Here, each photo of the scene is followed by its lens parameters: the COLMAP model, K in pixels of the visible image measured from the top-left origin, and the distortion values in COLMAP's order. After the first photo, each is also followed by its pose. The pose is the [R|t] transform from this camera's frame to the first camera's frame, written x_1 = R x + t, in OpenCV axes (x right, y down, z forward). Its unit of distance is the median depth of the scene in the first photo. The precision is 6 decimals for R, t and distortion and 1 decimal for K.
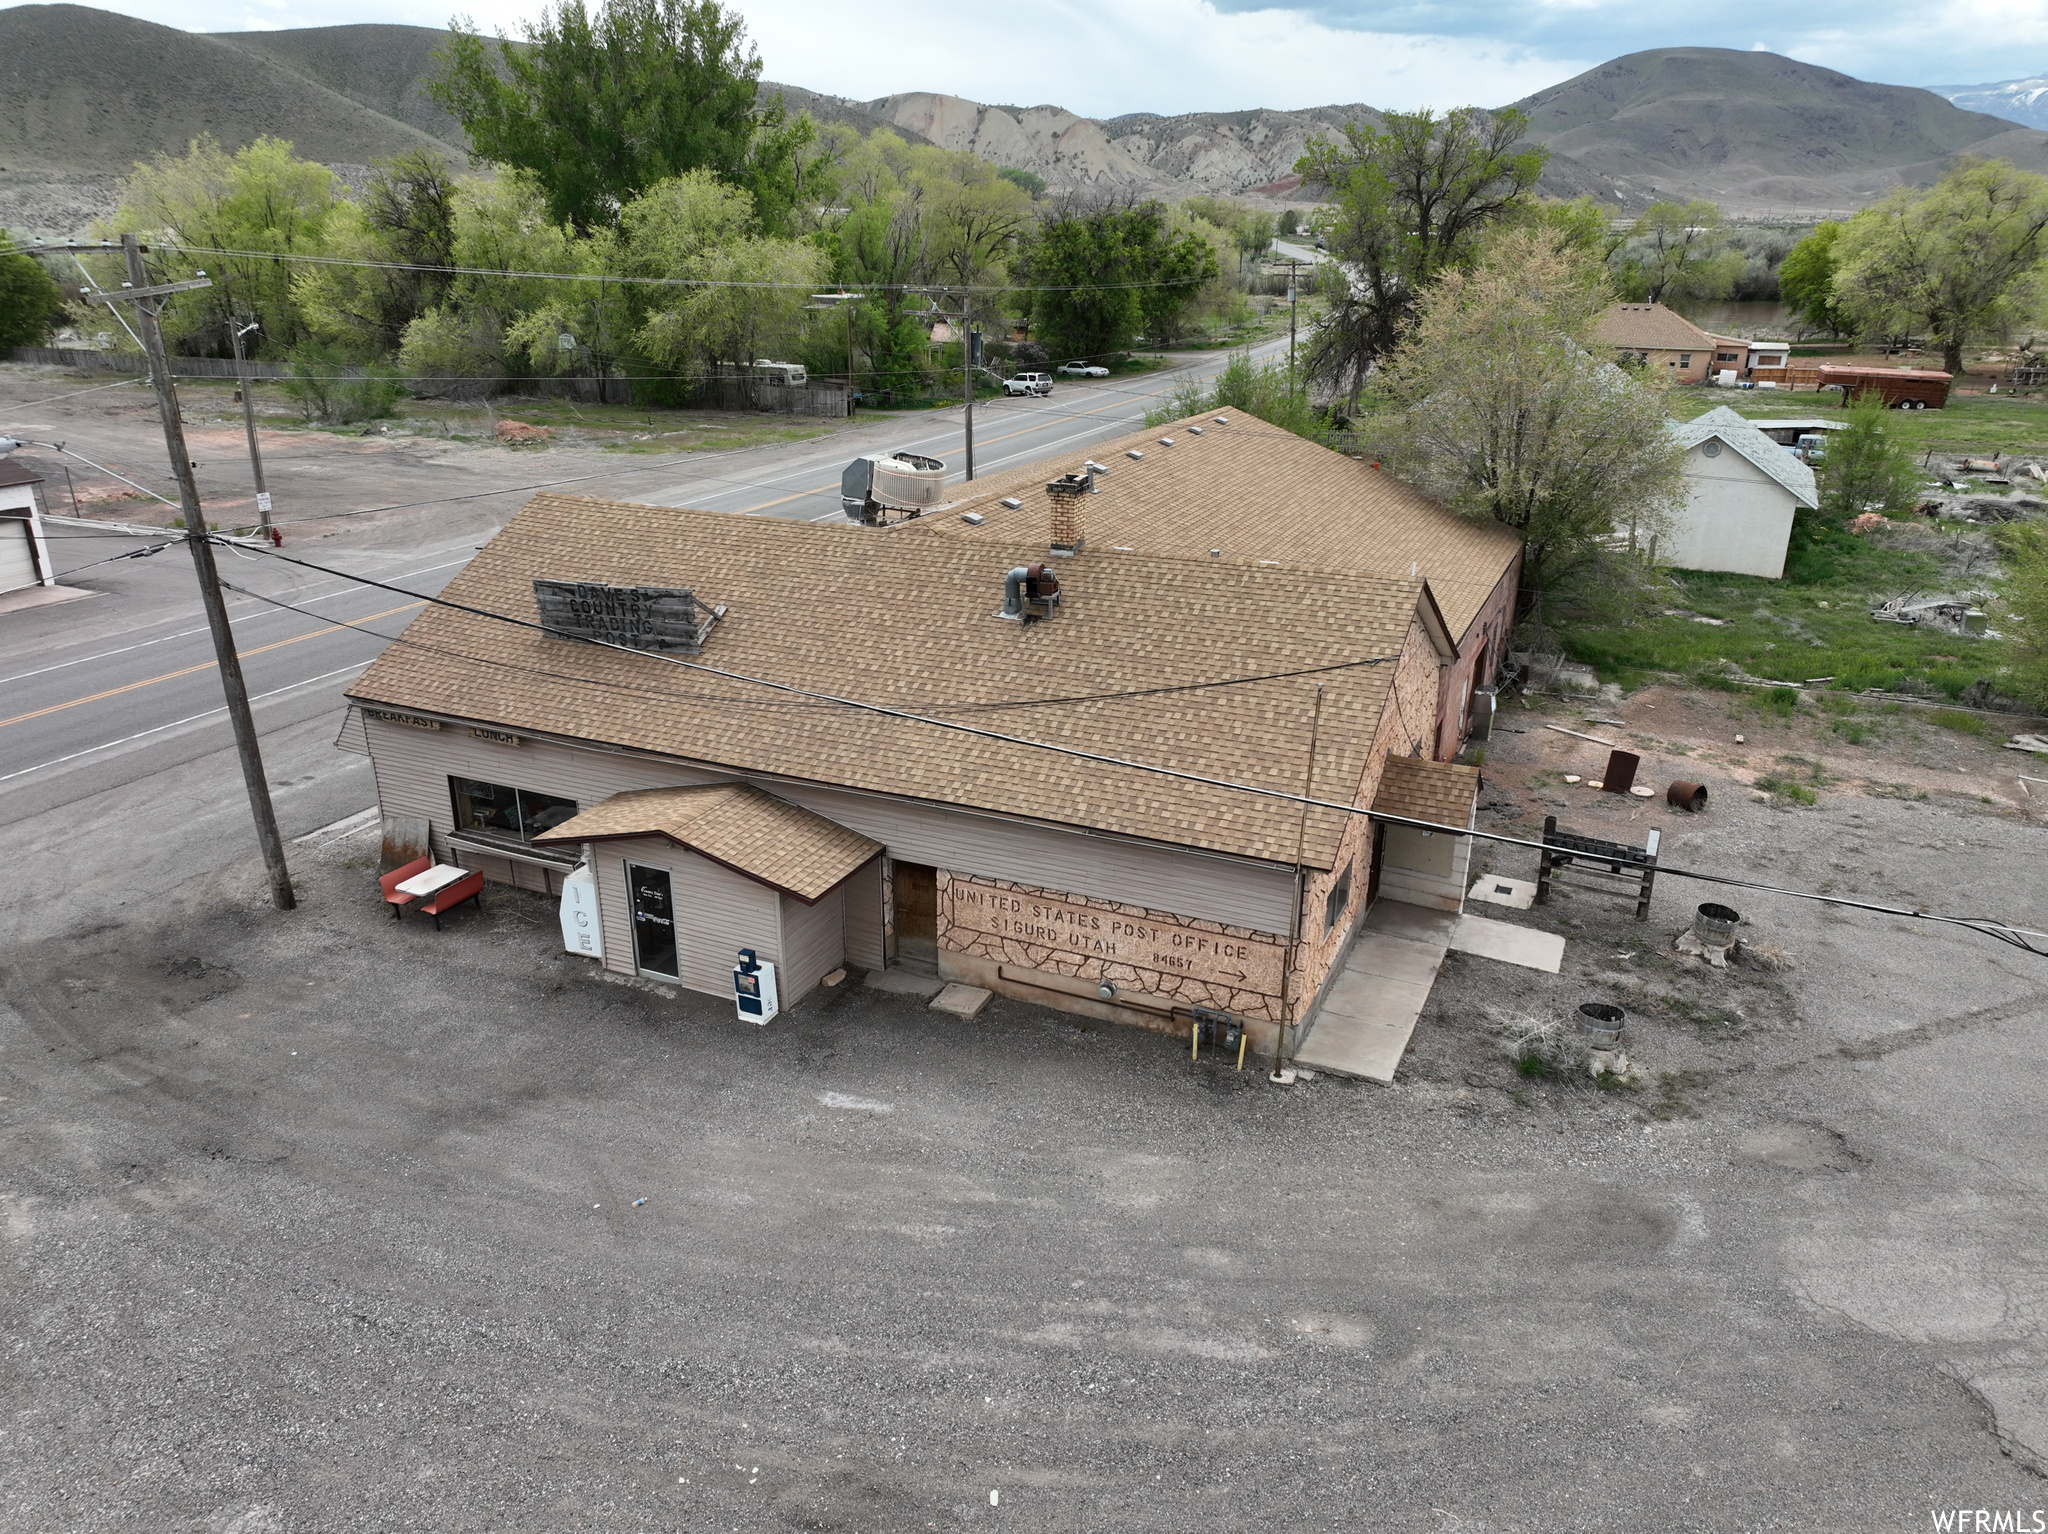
lens RADIAL K [[1434.5, 0, 1023.6], [0, 1434.5, 761.8], [0, 0, 1]] dist [-0.002676, 0.020437]
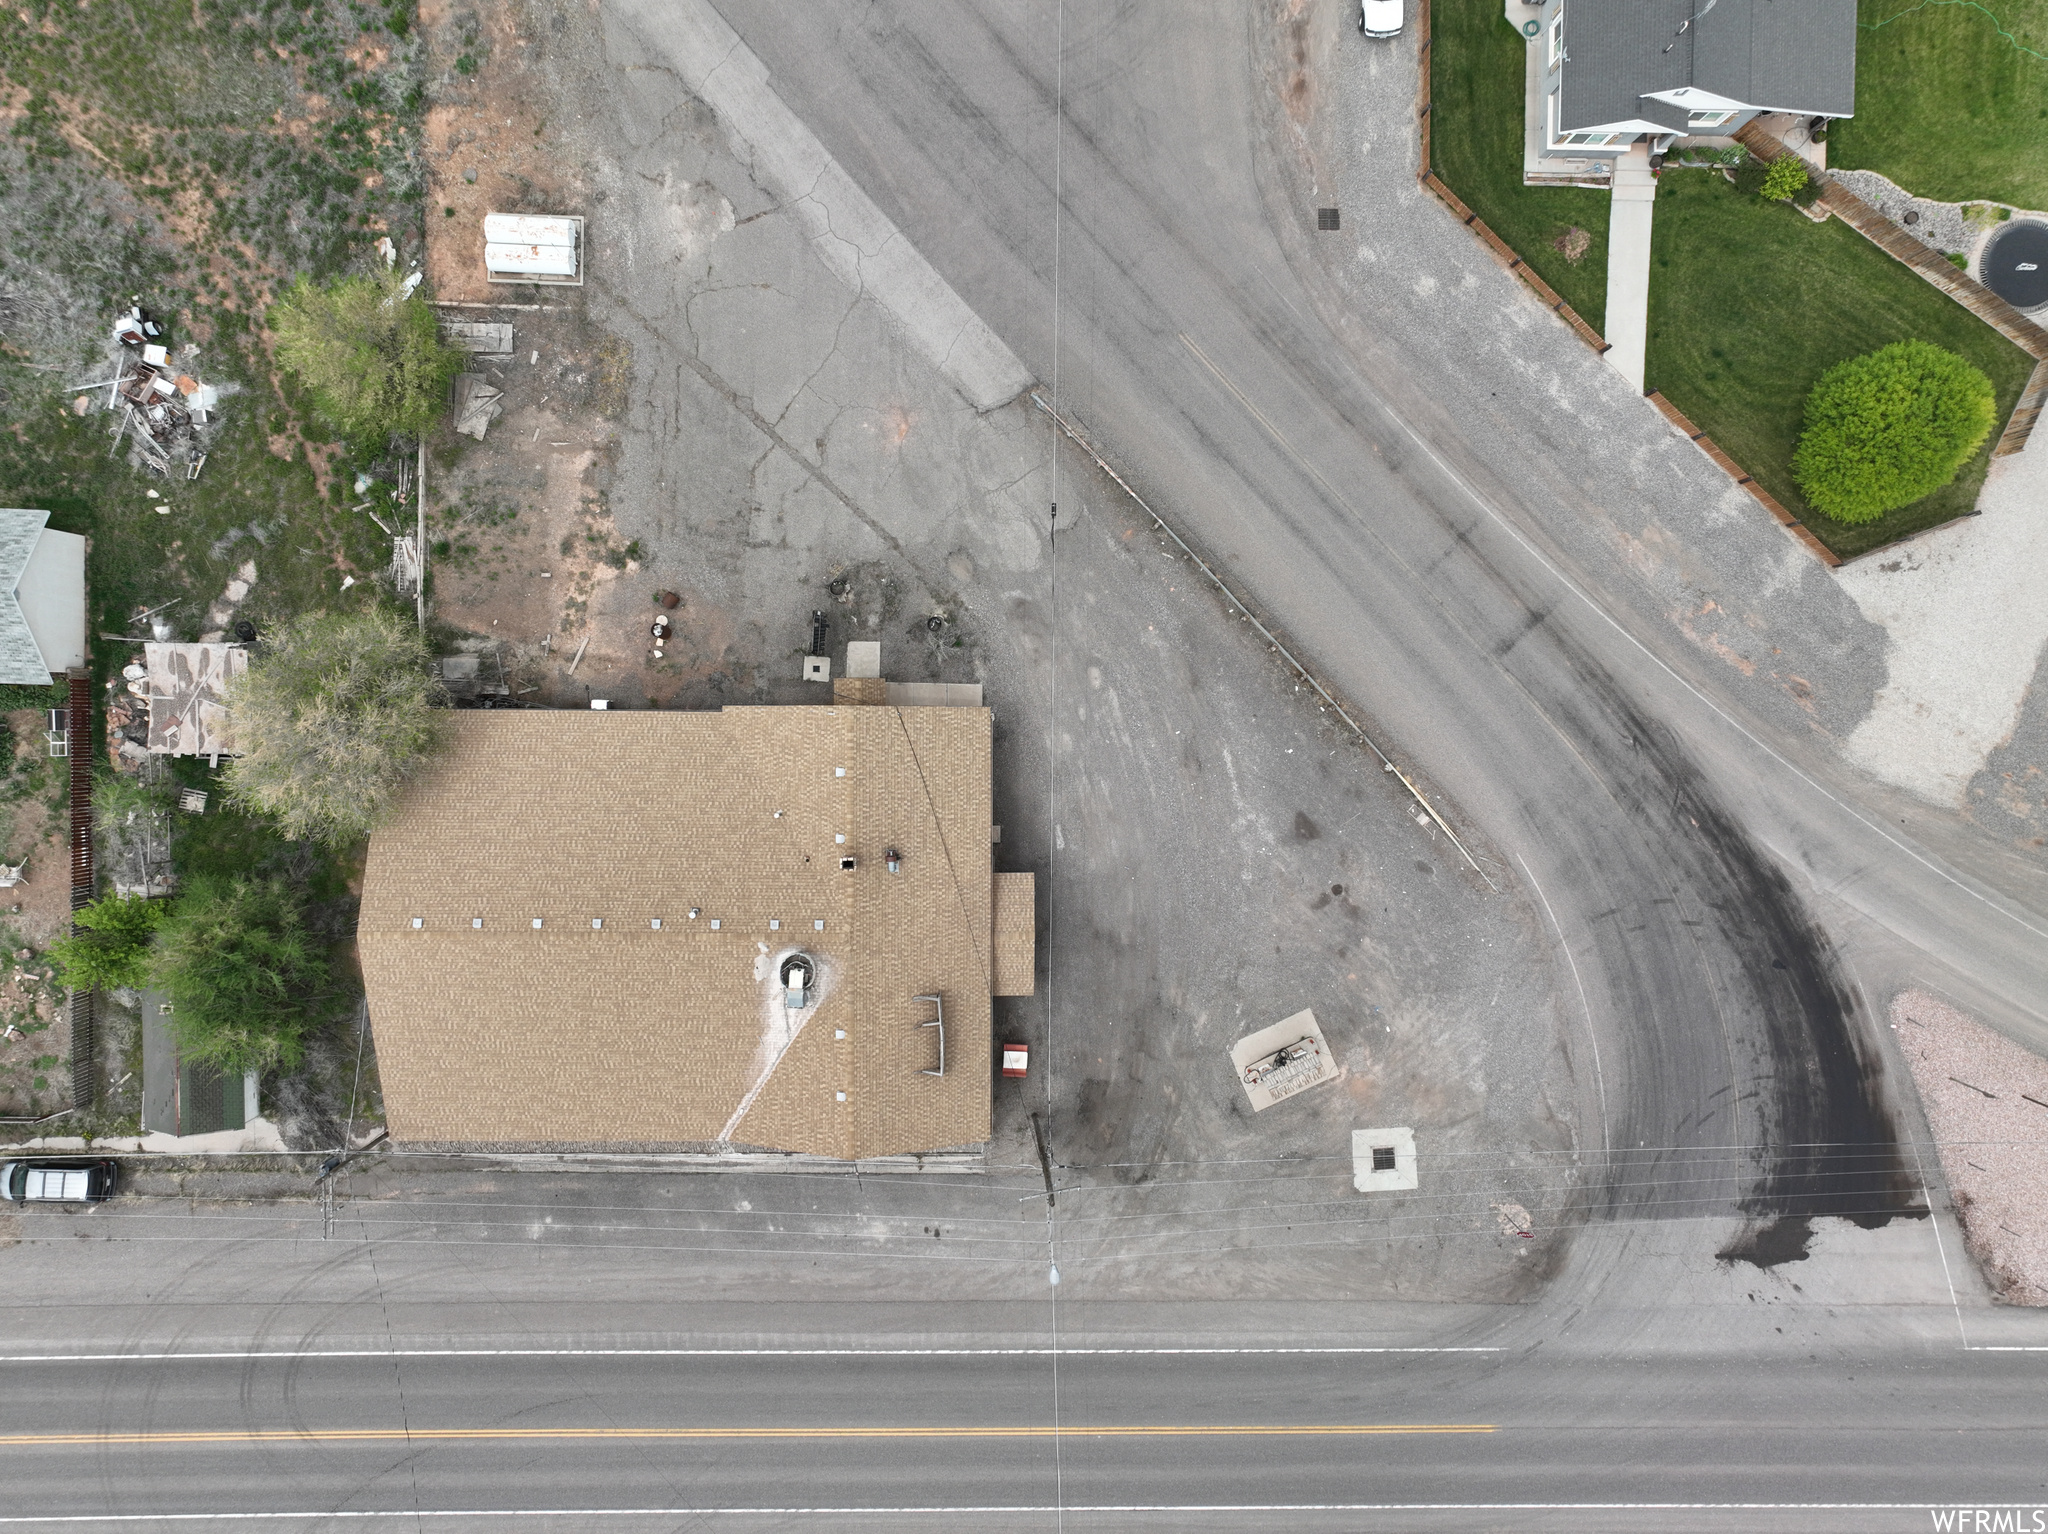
lens RADIAL K [[1434.5, 0, 1025.7], [0, 1434.5, 761.9], [0, 0, 1]] dist [-0.002676, 0.020437]
pose [[-0.410896, -0.910882, -0.038198, 0.034940], [0.301008, -0.175094, 0.937409, -0.512651], [-0.860557, 0.373680, 0.346128, -0.016971]]
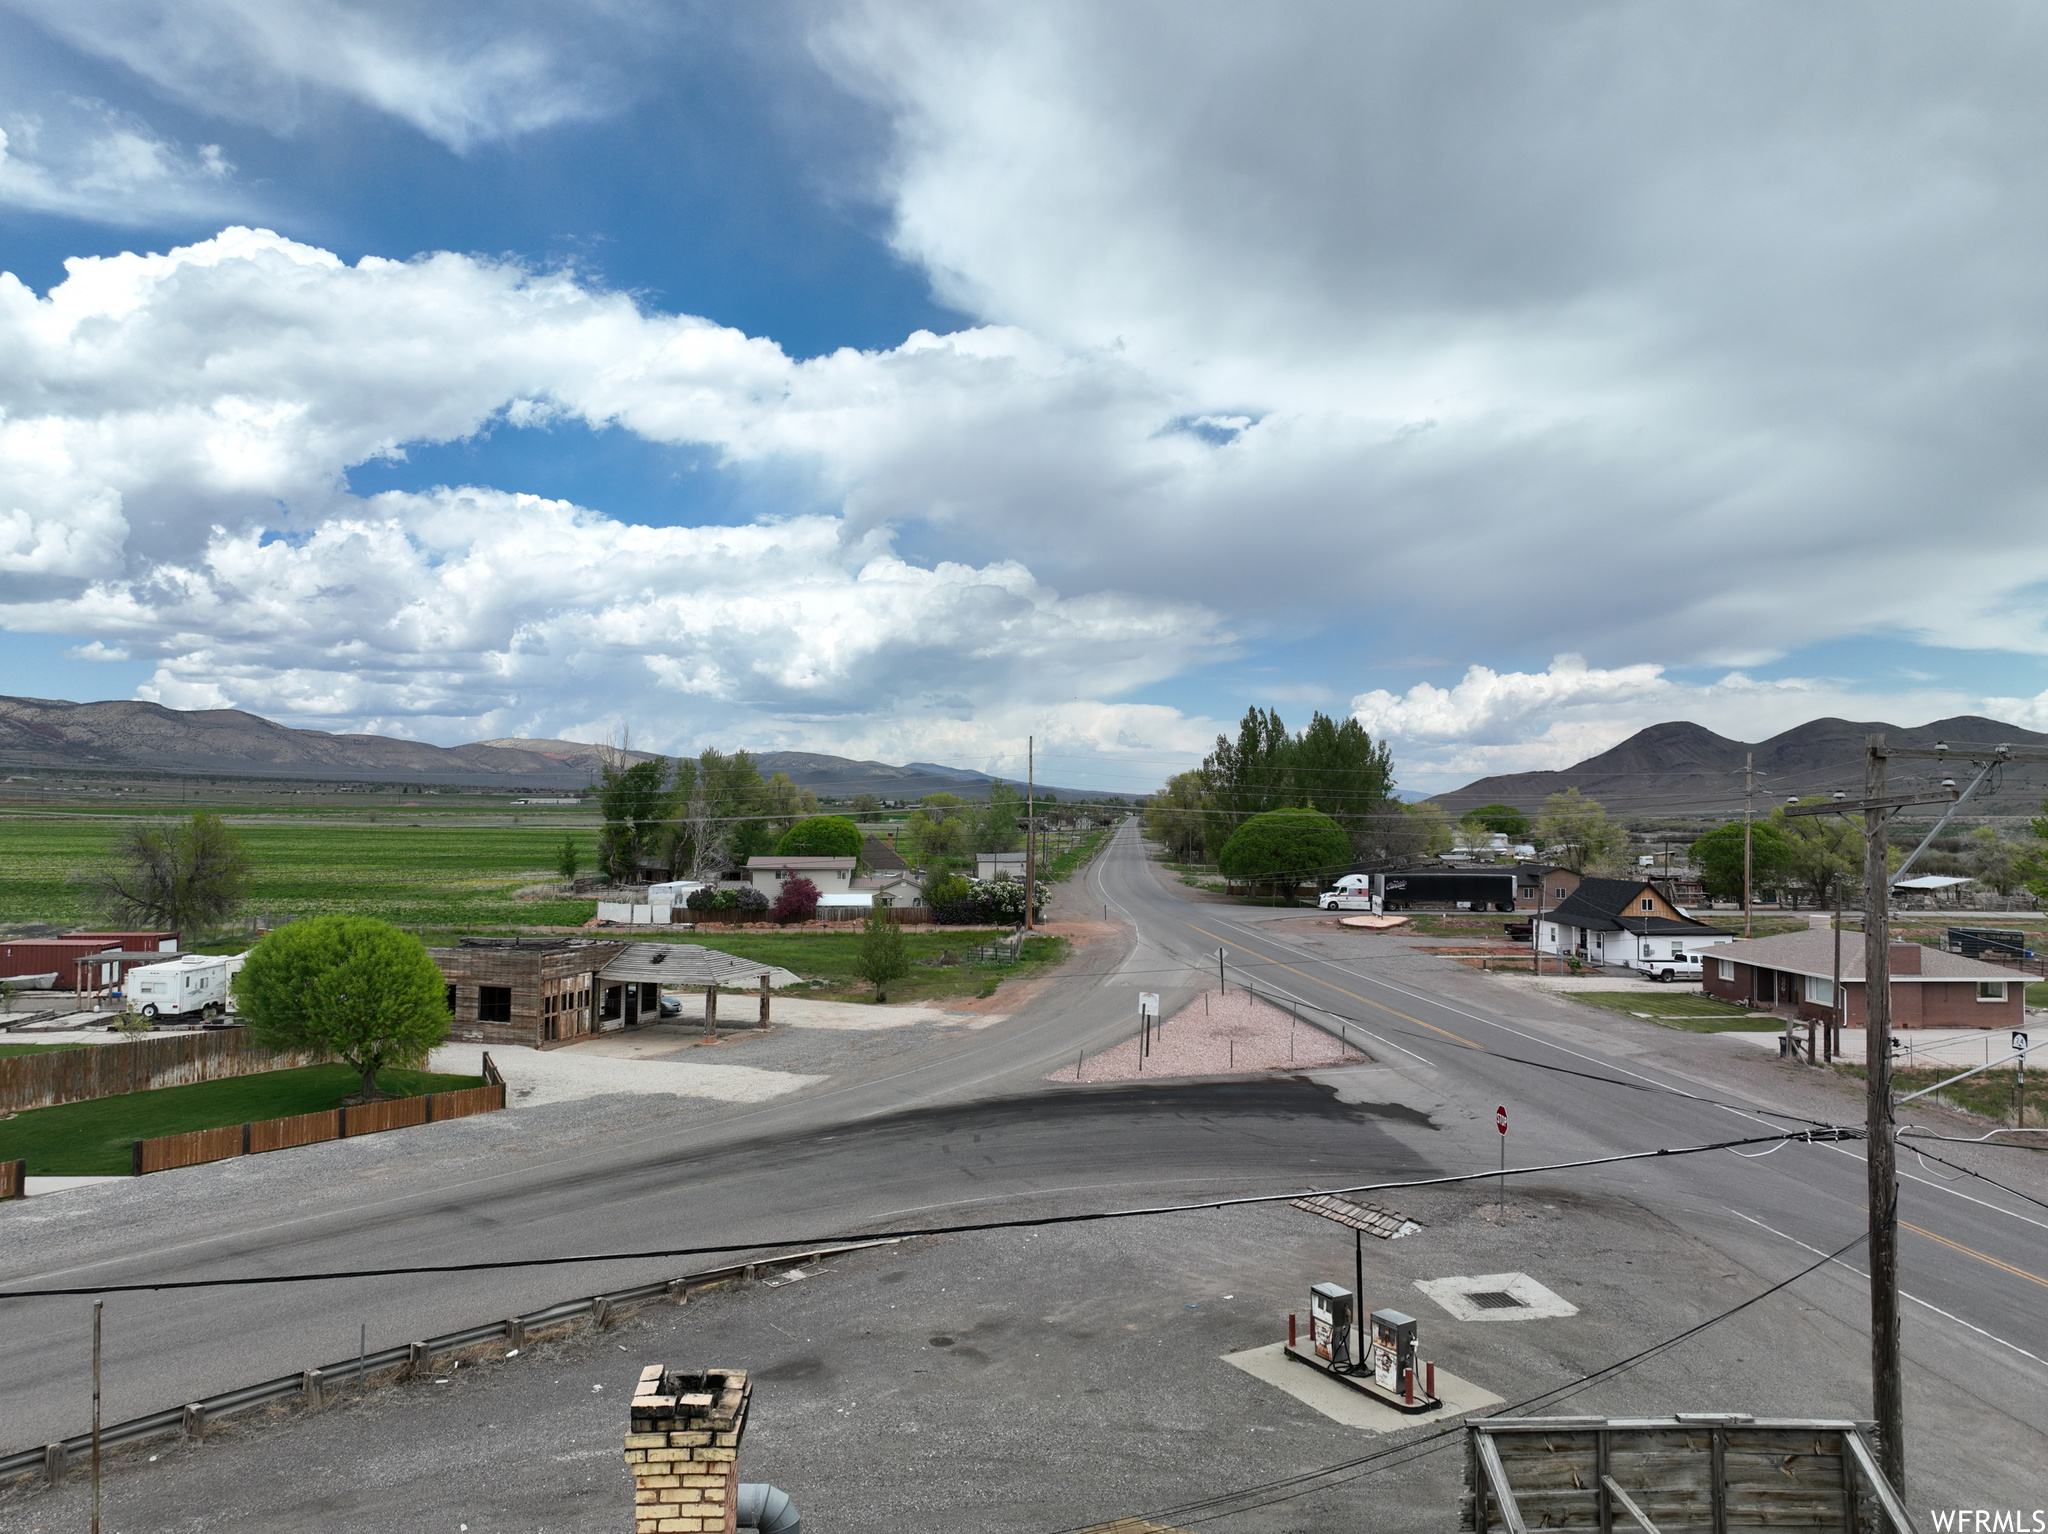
lens RADIAL K [[1434.5, 0, 1025.3], [0, 1434.5, 757.2], [0, 0, 1]] dist [-0.002676, 0.020437]
pose [[-0.874701, -0.026987, -0.483911, 0.027340], [-0.181418, 0.944092, 0.275276, -0.097700], [0.449428, 0.328574, -0.830695, 0.290751]]
